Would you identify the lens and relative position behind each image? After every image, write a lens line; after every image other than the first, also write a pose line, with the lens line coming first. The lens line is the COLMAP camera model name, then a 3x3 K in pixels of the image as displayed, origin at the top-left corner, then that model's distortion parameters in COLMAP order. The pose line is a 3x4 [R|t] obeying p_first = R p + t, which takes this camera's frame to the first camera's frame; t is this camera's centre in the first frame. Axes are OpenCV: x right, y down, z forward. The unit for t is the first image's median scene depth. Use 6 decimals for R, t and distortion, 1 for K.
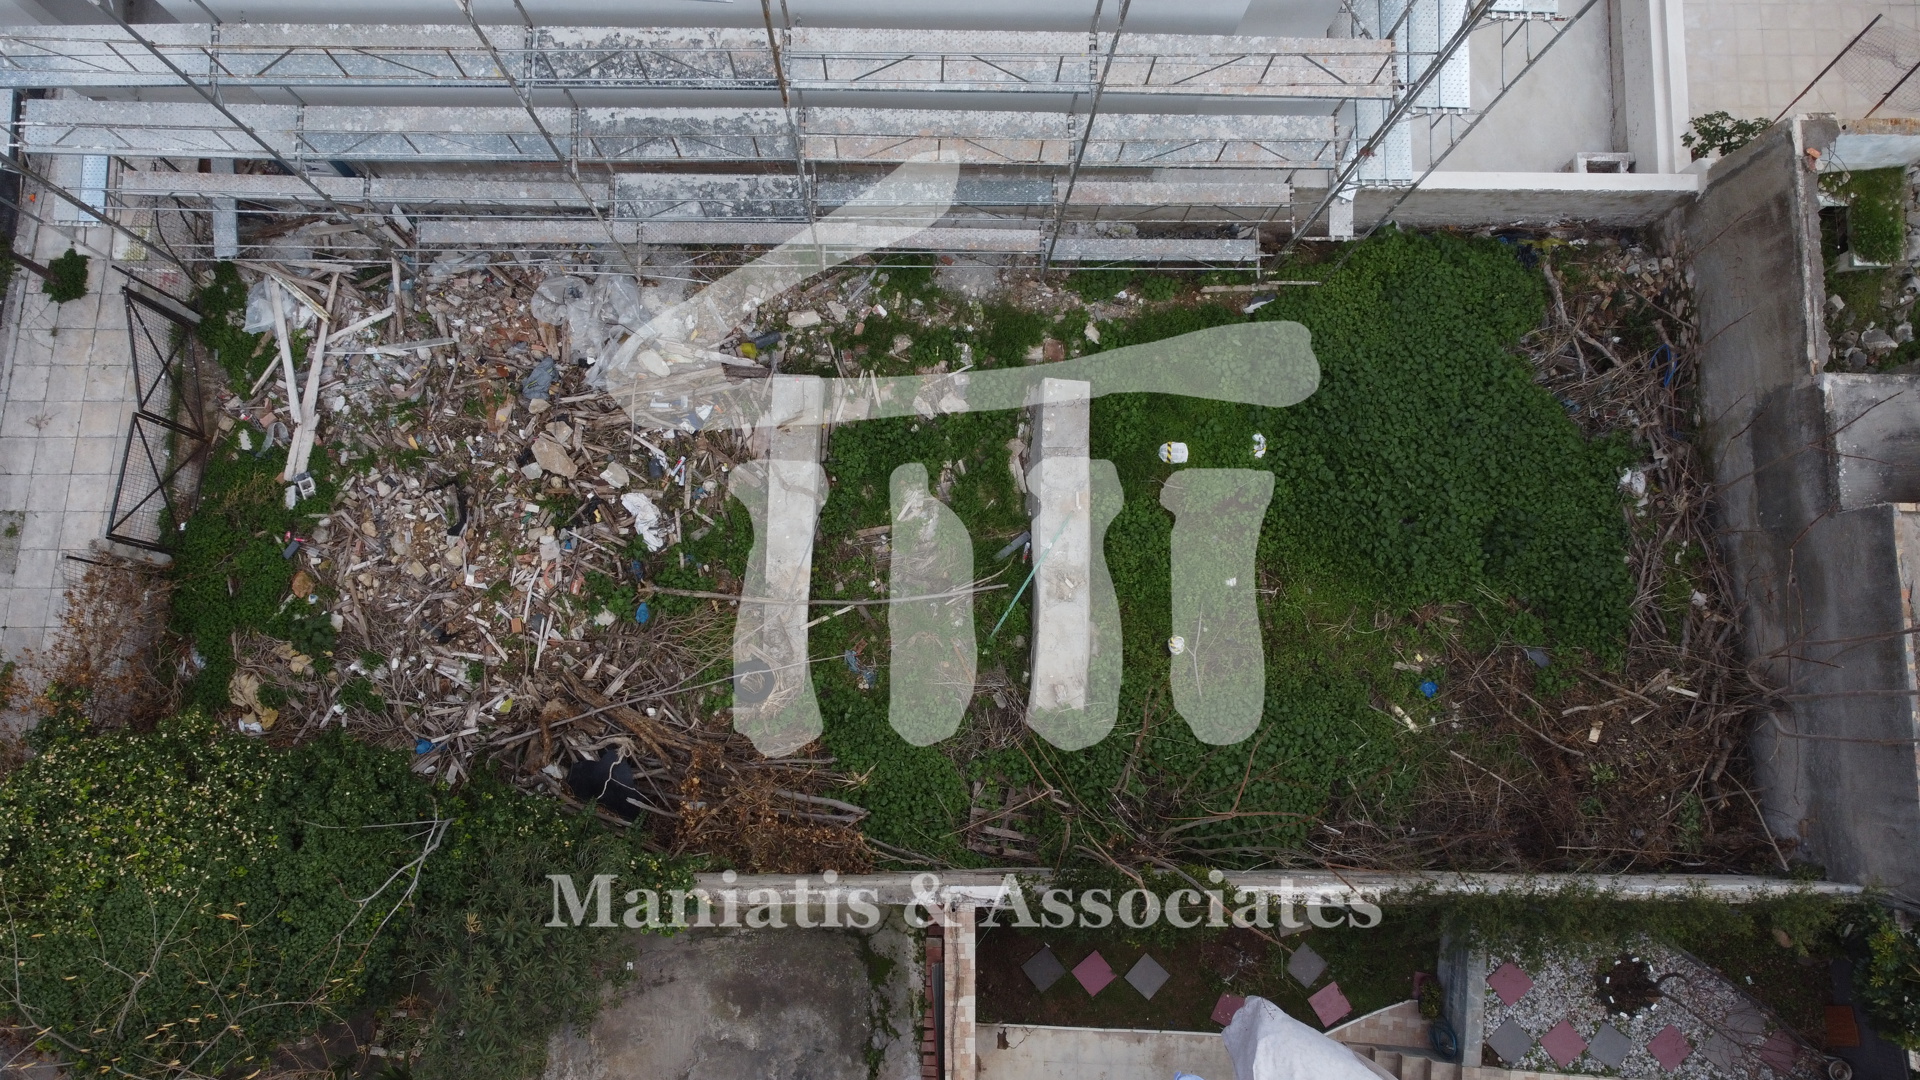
lens RADIAL K [[1451.1, 0, 971.0], [0, 1451.1, 541.5], [0, 0, 1]] dist [0.003831, -0.006595]
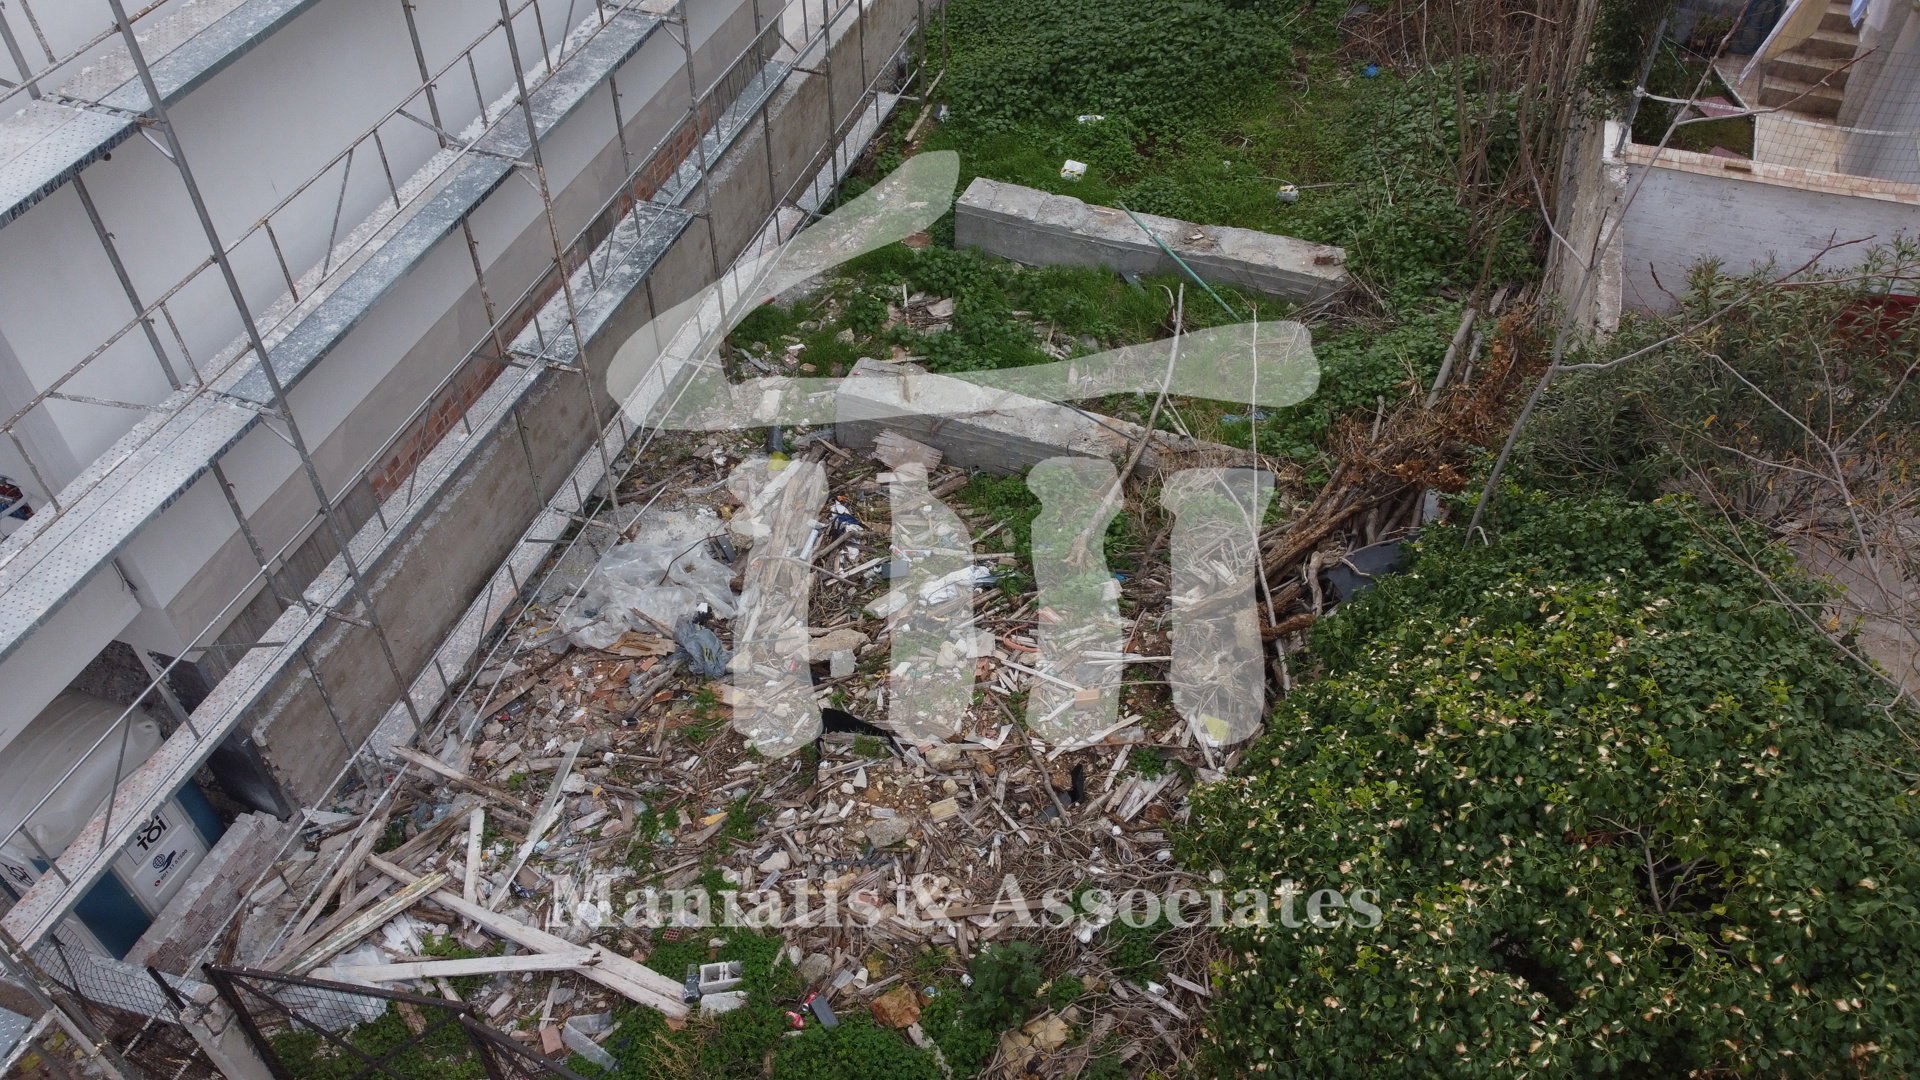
lens RADIAL K [[1451.1, 0, 961.6], [0, 1451.1, 544.3], [0, 0, 1]] dist [0.003831, -0.006595]
pose [[0.316814, -0.697508, 0.642738, -0.653427], [0.943262, 0.302734, -0.136416, 0.069804], [-0.099428, 0.649488, 0.753843, 0.493698]]
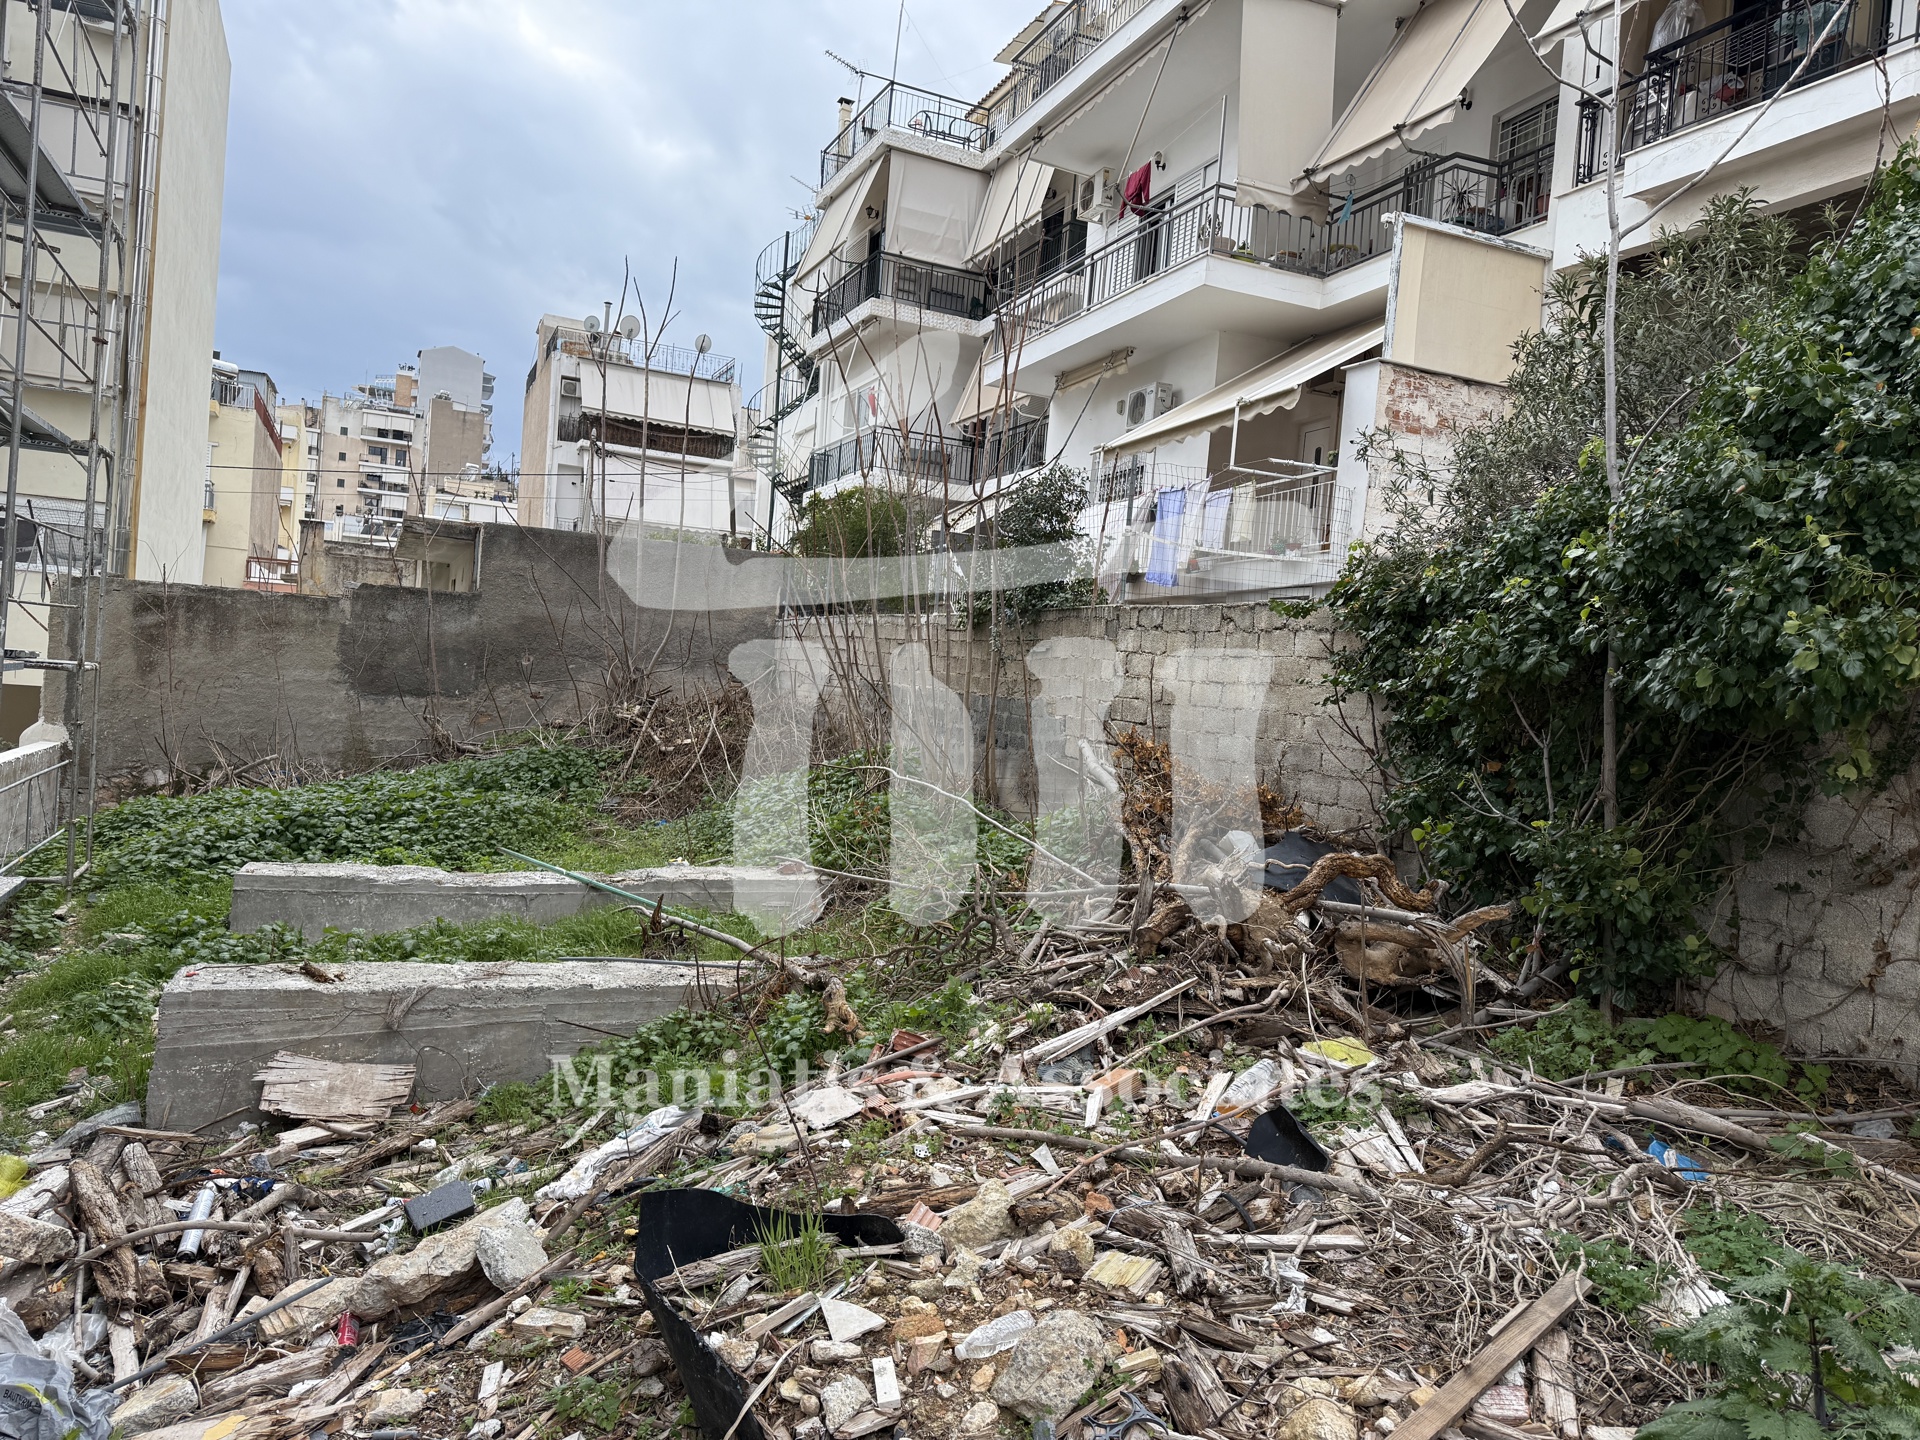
lens RADIAL K [[1346.7, 0, 961.1], [0, 1346.7, 715.1], [0, 0, 1]] dist [0.038812, -0.042789]
pose [[-0.398423, -0.084157, 0.913333, -0.523297], [0.897718, 0.168377, 0.407126, -0.087658], [-0.188046, 0.982124, 0.008464, 0.904127]]
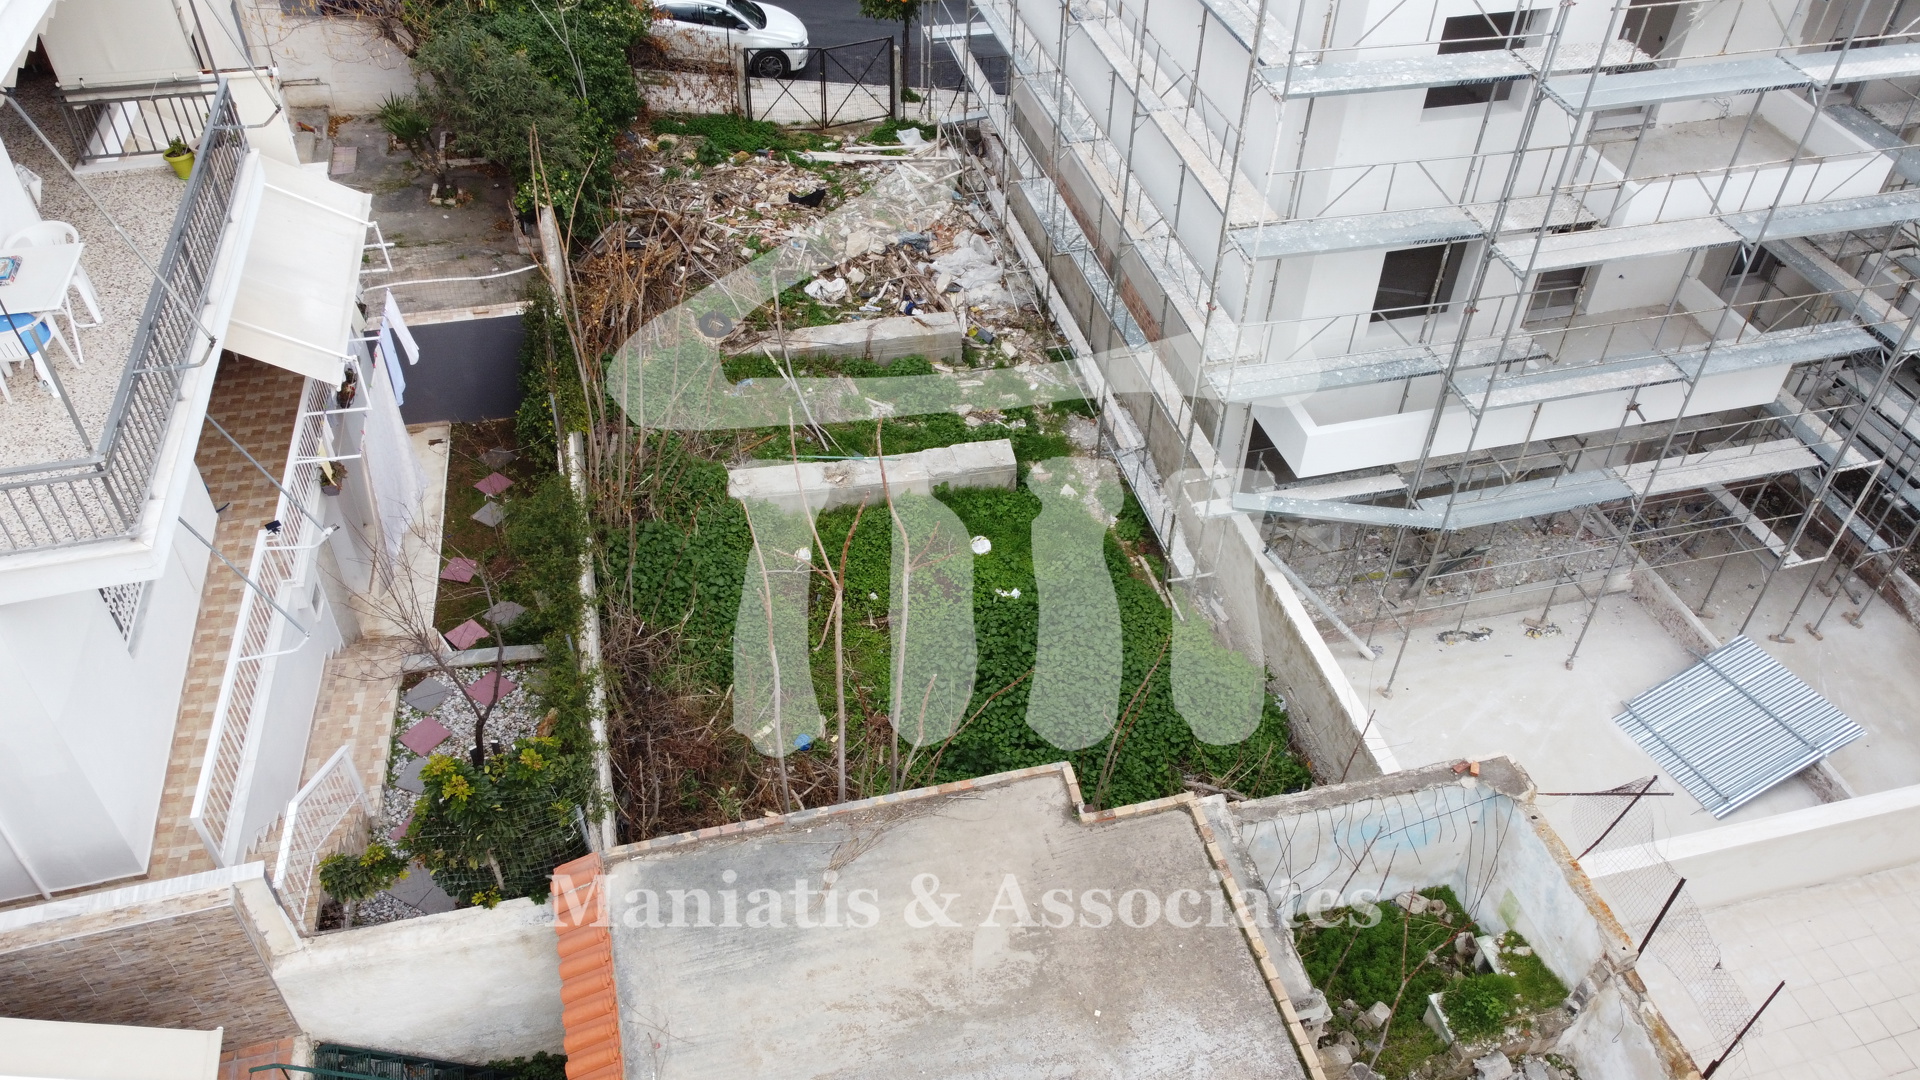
lens RADIAL K [[1451.1, 0, 968.7], [0, 1451.1, 543.0], [0, 0, 1]] dist [0.003831, -0.006595]
pose [[0.253617, 0.634677, -0.729975, 0.964315], [-0.963655, 0.231267, -0.133729, 0.095150], [0.083945, 0.737361, 0.670263, 0.282809]]
